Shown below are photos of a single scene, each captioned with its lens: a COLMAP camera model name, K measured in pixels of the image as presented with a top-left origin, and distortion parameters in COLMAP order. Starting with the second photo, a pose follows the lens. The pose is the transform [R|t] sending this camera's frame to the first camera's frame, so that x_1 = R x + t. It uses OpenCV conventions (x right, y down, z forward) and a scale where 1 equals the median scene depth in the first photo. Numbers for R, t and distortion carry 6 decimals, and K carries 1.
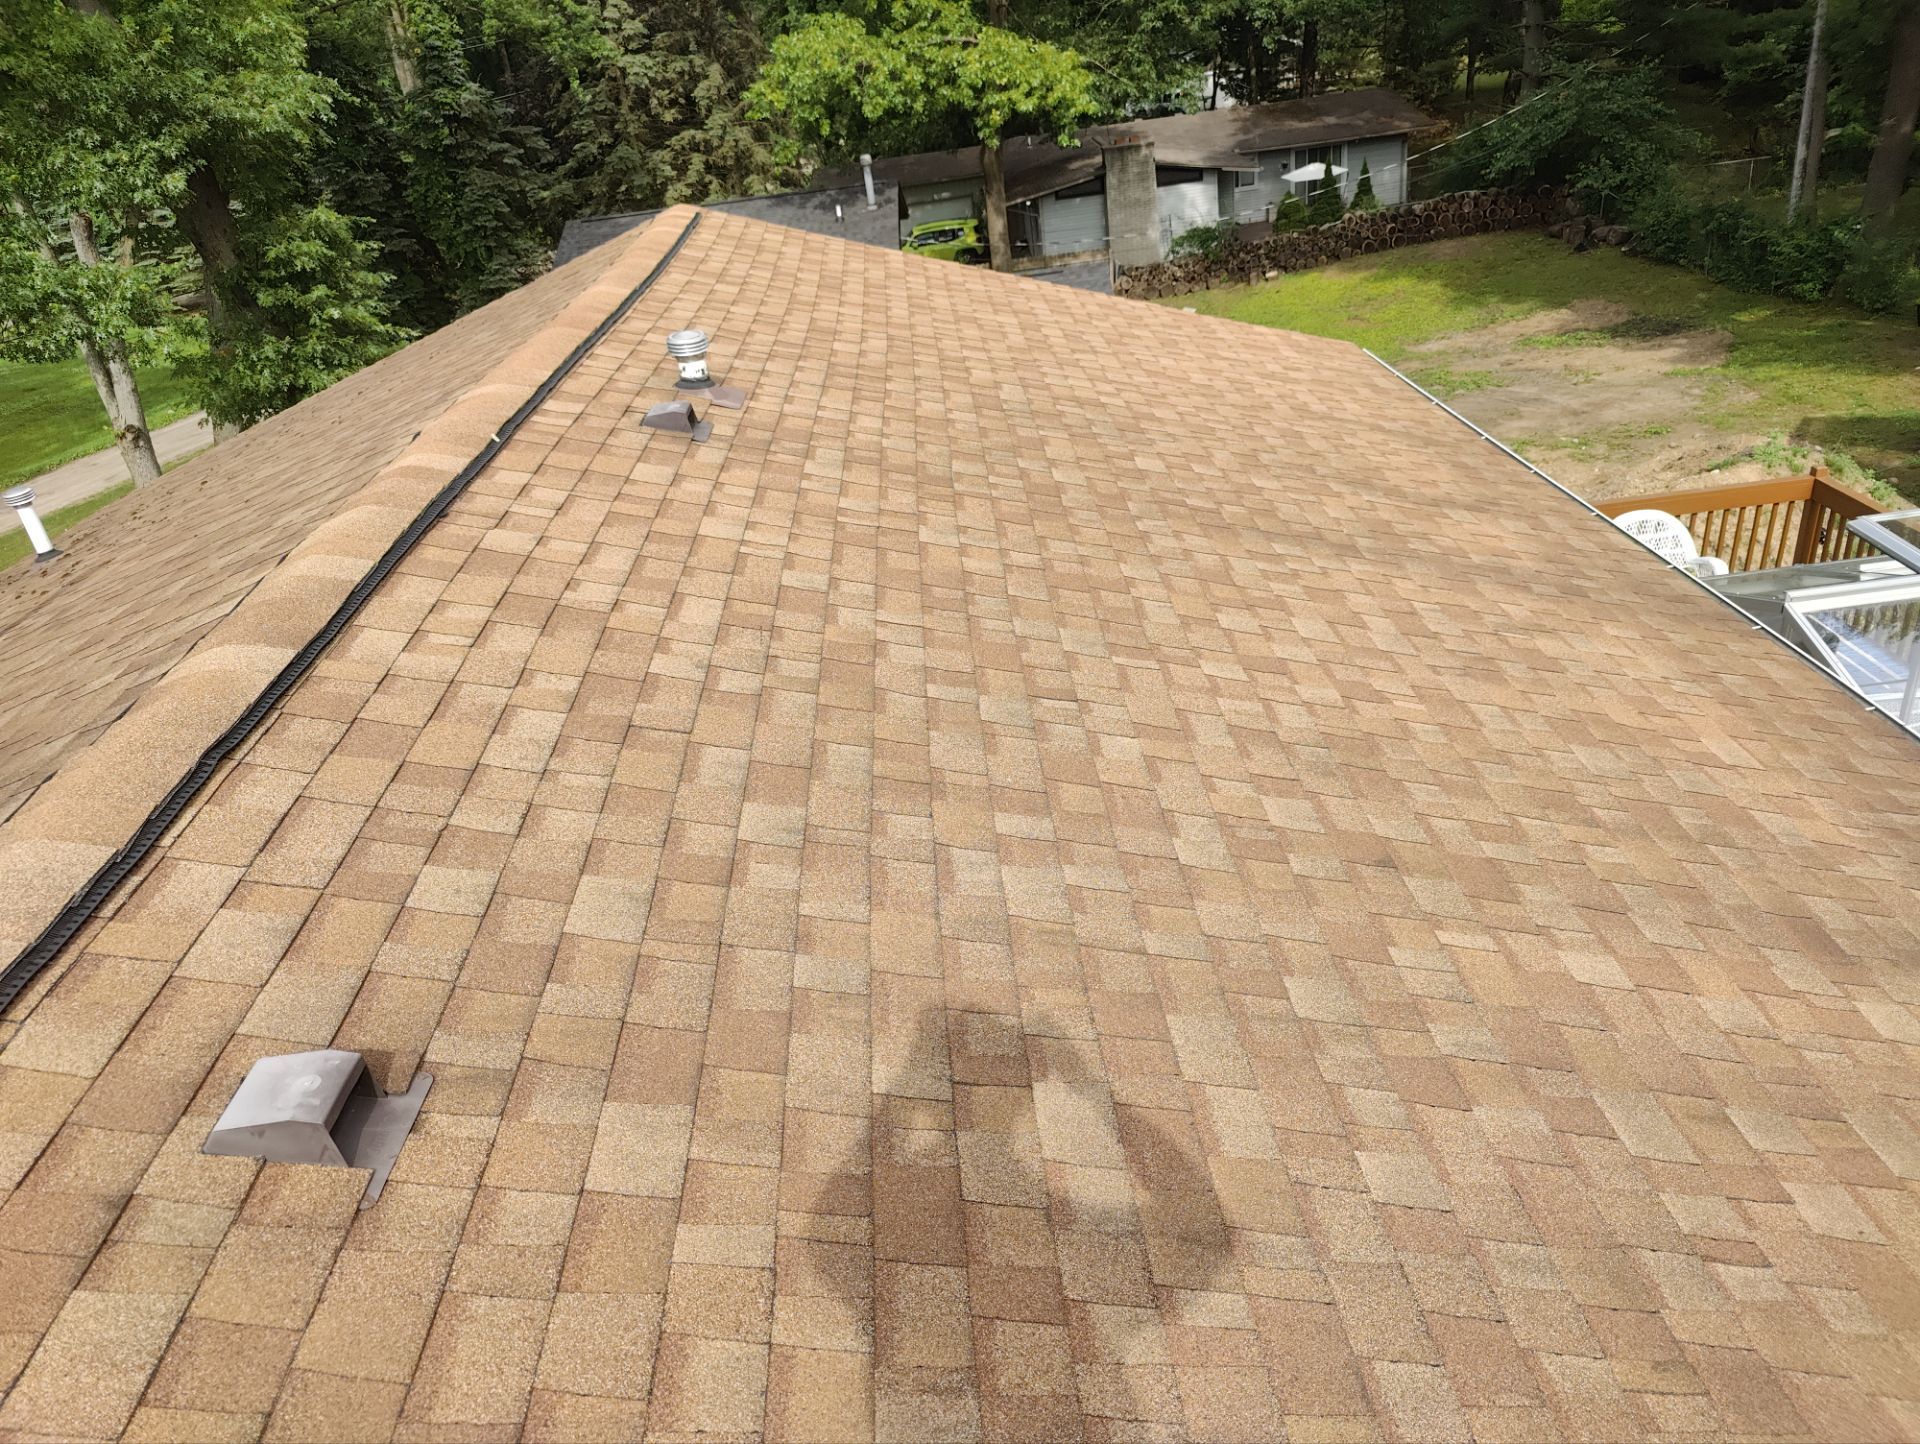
lens RADIAL K [[1370.3, 0, 960.0], [0, 1370.3, 722.0], [0, 0, 1]] dist [0.023259, -0.002315]
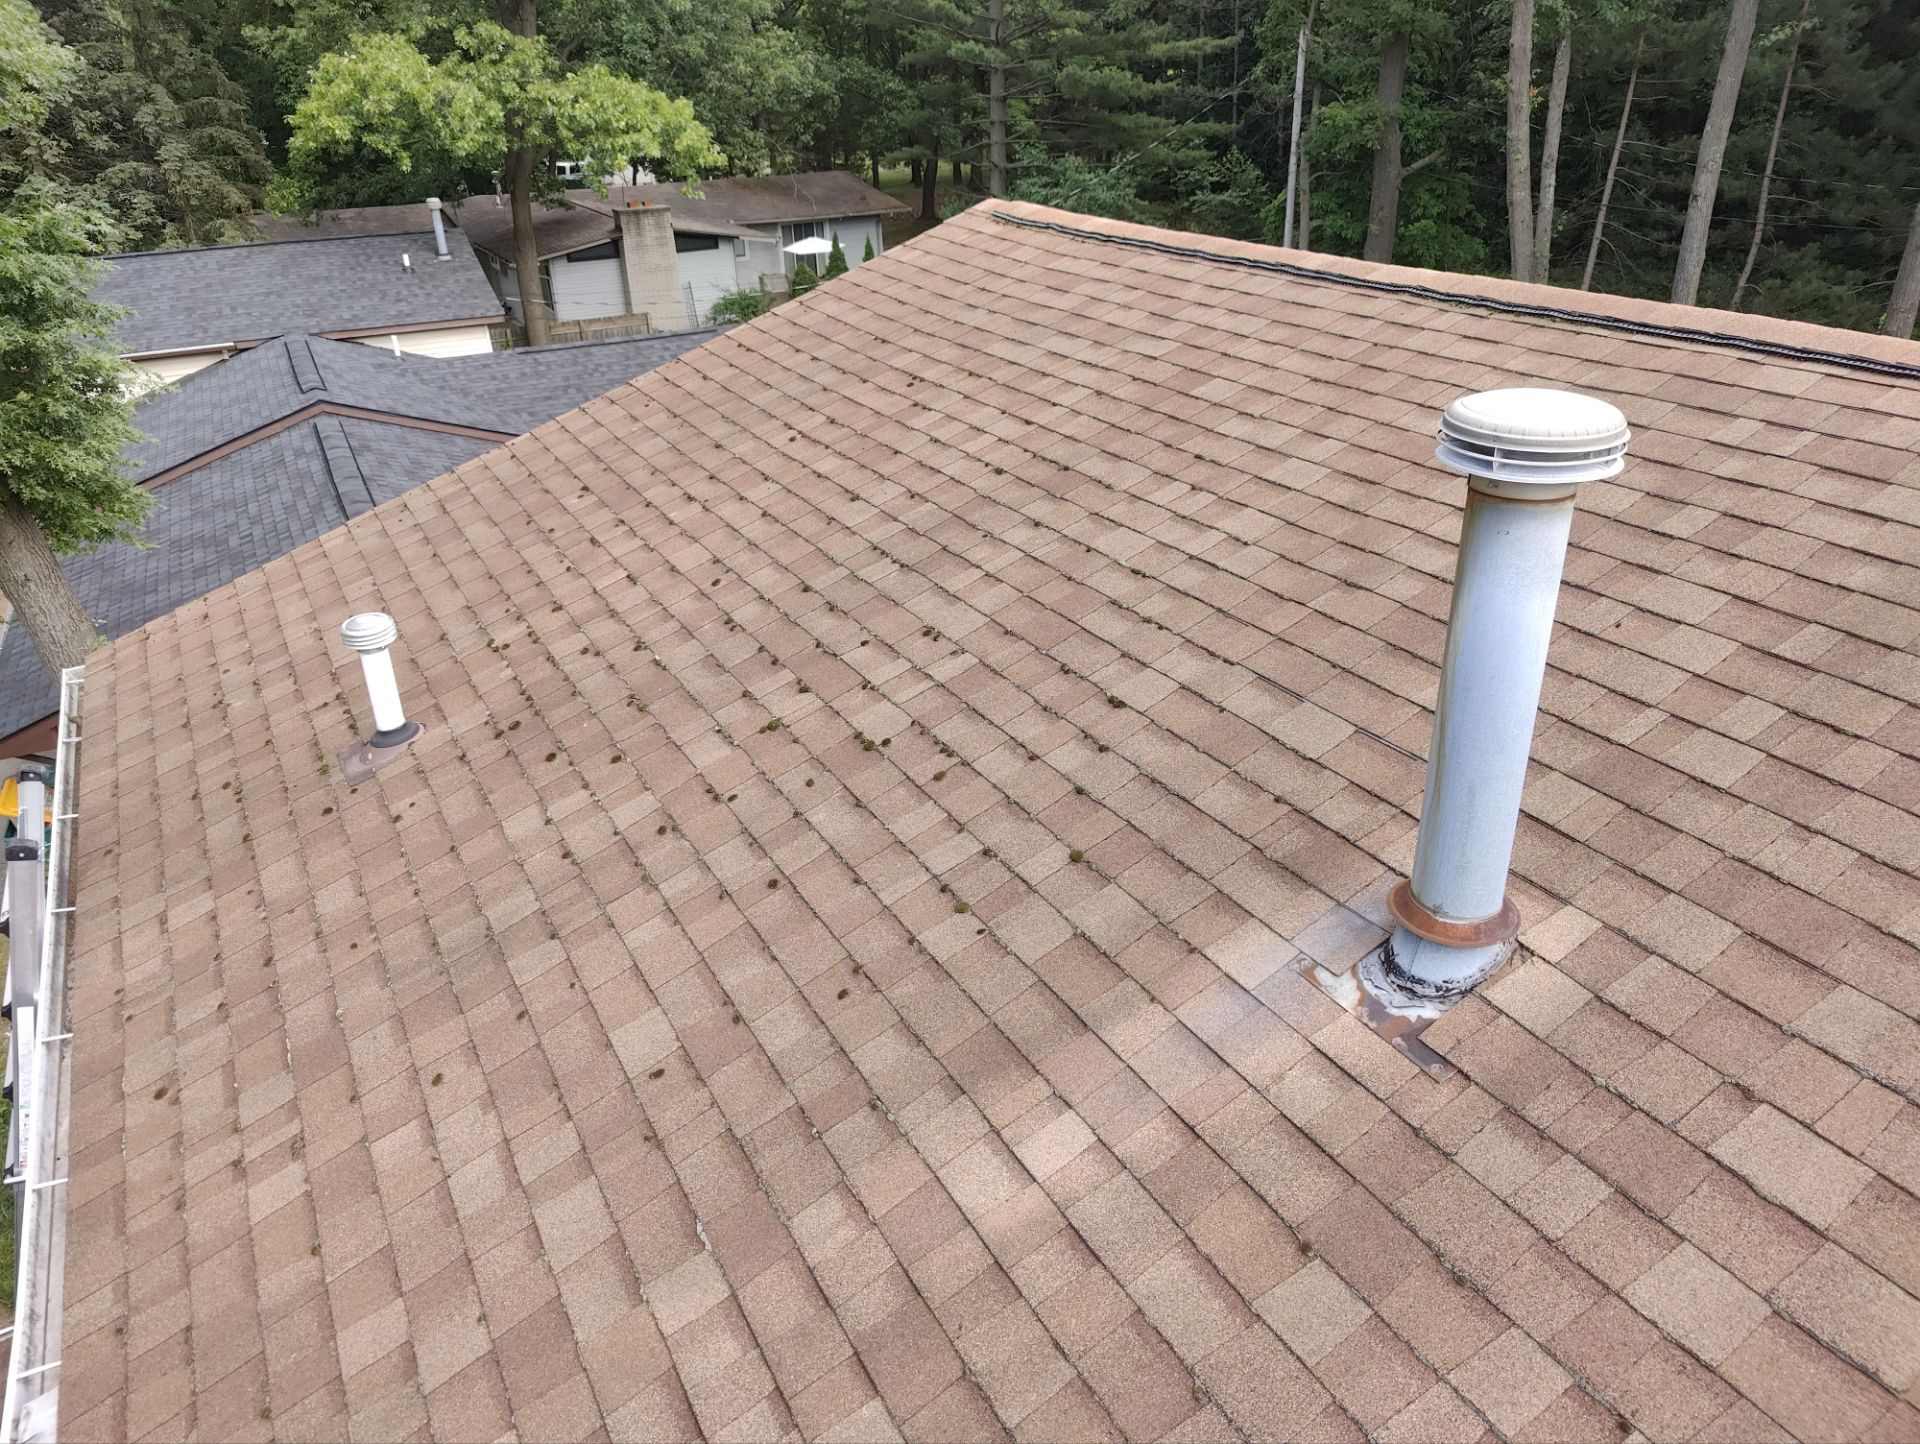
lens RADIAL K [[1380.1, 0, 960.0], [0, 1380.1, 722.0], [0, 0, 1]] dist [-0.000079, -0.002011]
pose [[0.898523, -0.107245, 0.425623, -0.139656], [0.130434, 0.991126, -0.025622, -0.016601], [-0.419099, 0.078537, 0.904538, 0.083333]]
